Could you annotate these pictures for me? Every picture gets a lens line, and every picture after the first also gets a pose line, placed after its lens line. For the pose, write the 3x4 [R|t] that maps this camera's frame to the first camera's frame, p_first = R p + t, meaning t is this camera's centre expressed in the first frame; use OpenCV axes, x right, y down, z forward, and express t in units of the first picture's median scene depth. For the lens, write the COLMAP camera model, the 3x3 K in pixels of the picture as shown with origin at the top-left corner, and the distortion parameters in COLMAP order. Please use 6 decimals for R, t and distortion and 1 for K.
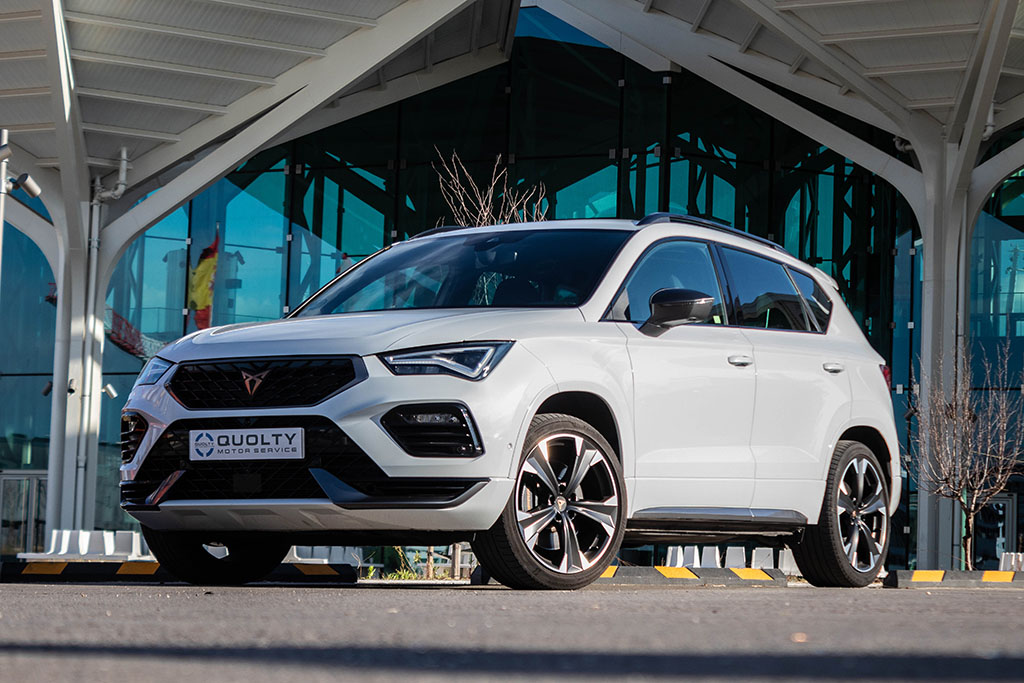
lens RADIAL K [[2879.7, 0, 512.0], [0, 2879.7, 341.5], [0, 0, 1]] dist [0.069032, 0.879722]
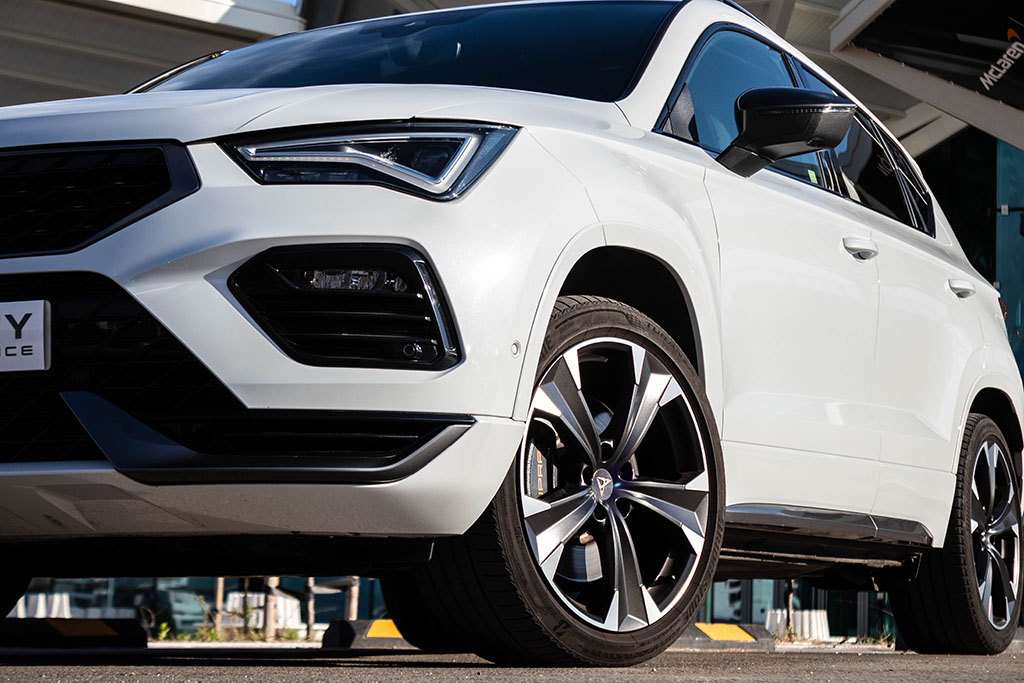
lens RADIAL K [[2499.0, 0, 536.0], [0, 2499.0, 343.5], [0, 0, 1]] dist [0.074255, 0.202828]
pose [[0.994306, 0.009843, 0.106110, -0.037974], [-0.006122, 0.999357, -0.035330, 0.047989], [-0.106389, 0.034479, 0.993727, 0.594929]]
